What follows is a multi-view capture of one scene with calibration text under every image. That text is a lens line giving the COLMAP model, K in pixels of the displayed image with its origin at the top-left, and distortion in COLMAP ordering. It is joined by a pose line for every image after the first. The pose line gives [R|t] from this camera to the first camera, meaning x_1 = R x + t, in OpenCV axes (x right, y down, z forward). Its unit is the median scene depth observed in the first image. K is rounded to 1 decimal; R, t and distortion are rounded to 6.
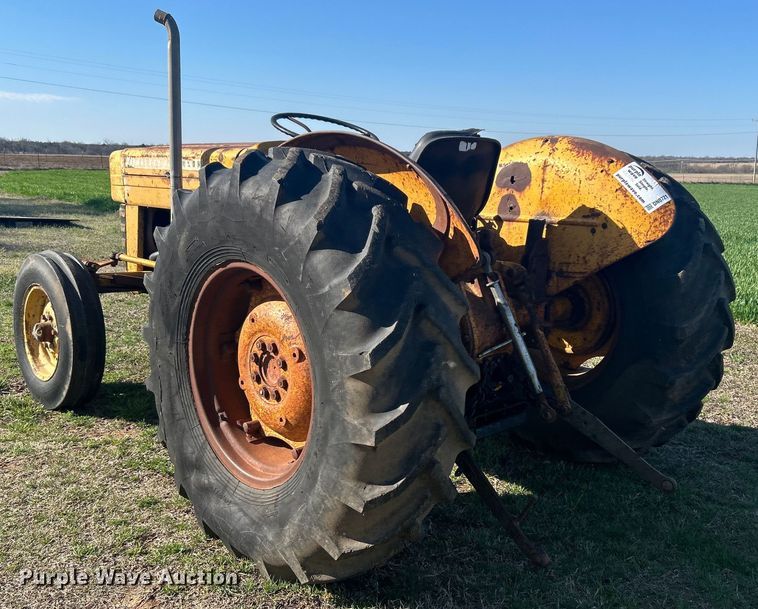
lens RADIAL K [[794.9, 0, 379.0], [0, 794.9, 304.5], [0, 0, 1]] dist [0.134401, -0.425935]
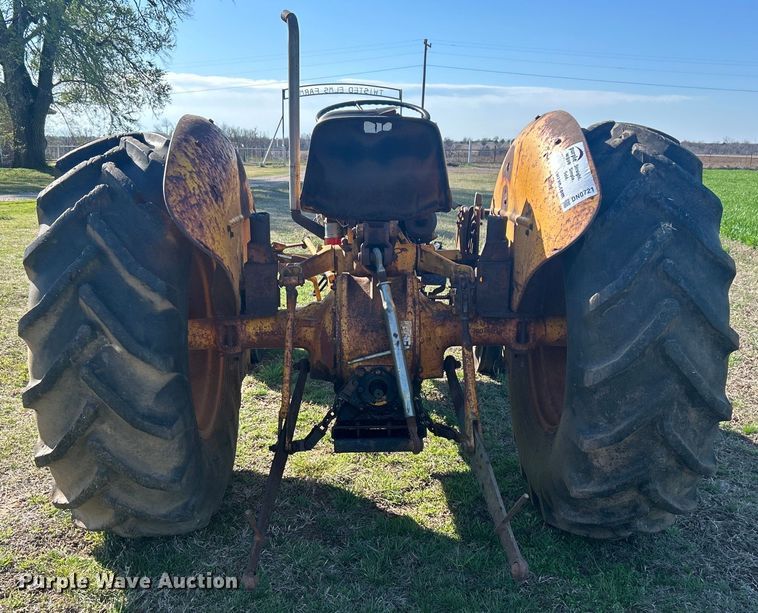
lens RADIAL K [[770.5, 0, 385.8], [0, 770.5, 344.8], [0, 0, 1]] dist [0.050351, 0.002698]
pose [[0.755132, 0.146459, -0.639004, 0.688915], [-0.111938, 0.989217, 0.094447, -0.041055], [0.645946, 0.000209, 0.763383, 0.347299]]
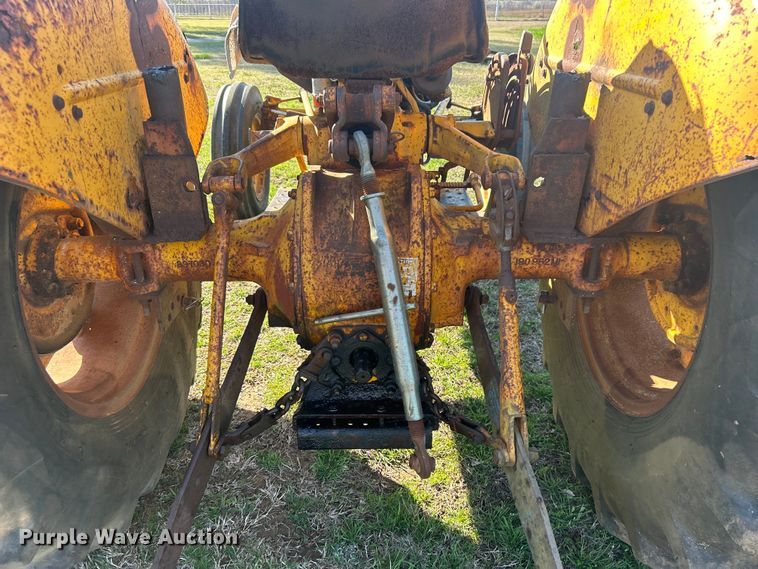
lens RADIAL K [[559.6, 0, 379.0], [0, 559.6, 284.5], [0, 0, 1]] dist [0.039289, -0.060511]
pose [[0.735700, 0.284229, -0.614783, 0.380335], [-0.110825, 0.945971, 0.304723, -0.082948], [0.668179, -0.156051, 0.727451, 0.720676]]
